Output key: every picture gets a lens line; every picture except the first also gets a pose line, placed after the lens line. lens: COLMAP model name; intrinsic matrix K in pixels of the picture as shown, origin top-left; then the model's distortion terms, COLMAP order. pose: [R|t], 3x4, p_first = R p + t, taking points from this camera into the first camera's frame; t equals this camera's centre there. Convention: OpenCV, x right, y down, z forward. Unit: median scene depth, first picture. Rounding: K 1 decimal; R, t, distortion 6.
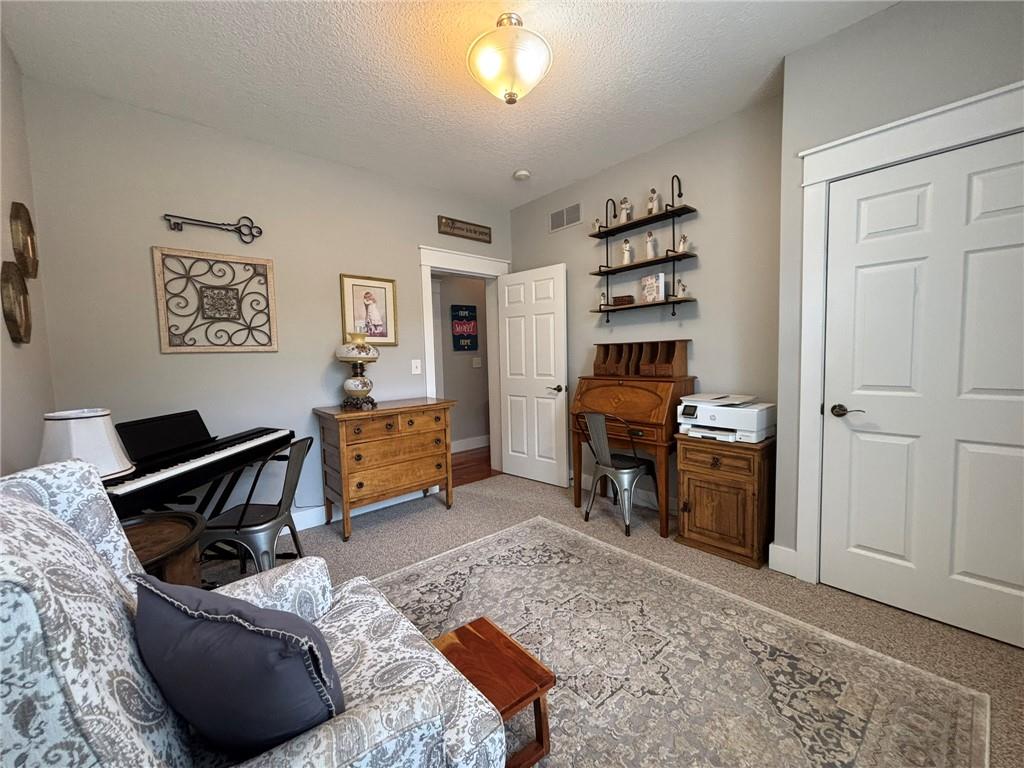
lens RADIAL K [[412.6, 0, 511.5], [0, 412.6, 382.9], [0, 0, 1]] dist [-0.002092, -0.000076]
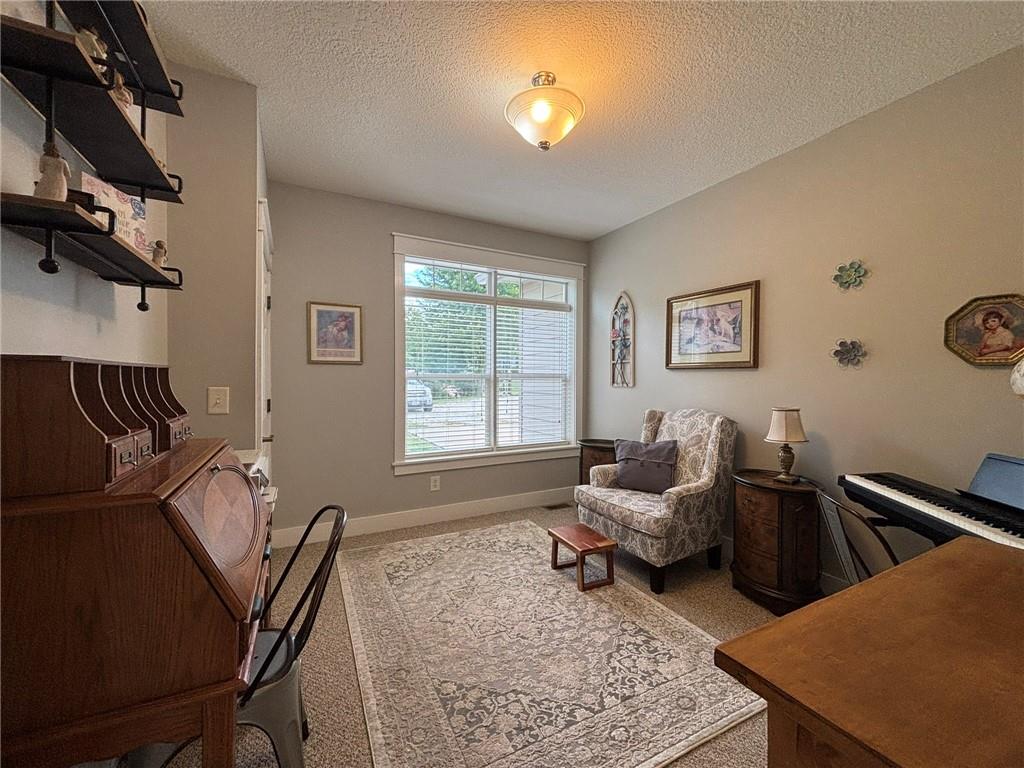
lens RADIAL K [[412.6, 0, 511.9], [0, 412.6, 381.6], [0, 0, 1]] dist [-0.002092, -0.000076]
pose [[-0.972333, 0.019098, 0.232816, -0.125047], [0.035703, 0.997093, 0.067317, -0.125575], [-0.230854, 0.073766, -0.970188, 1.683593]]
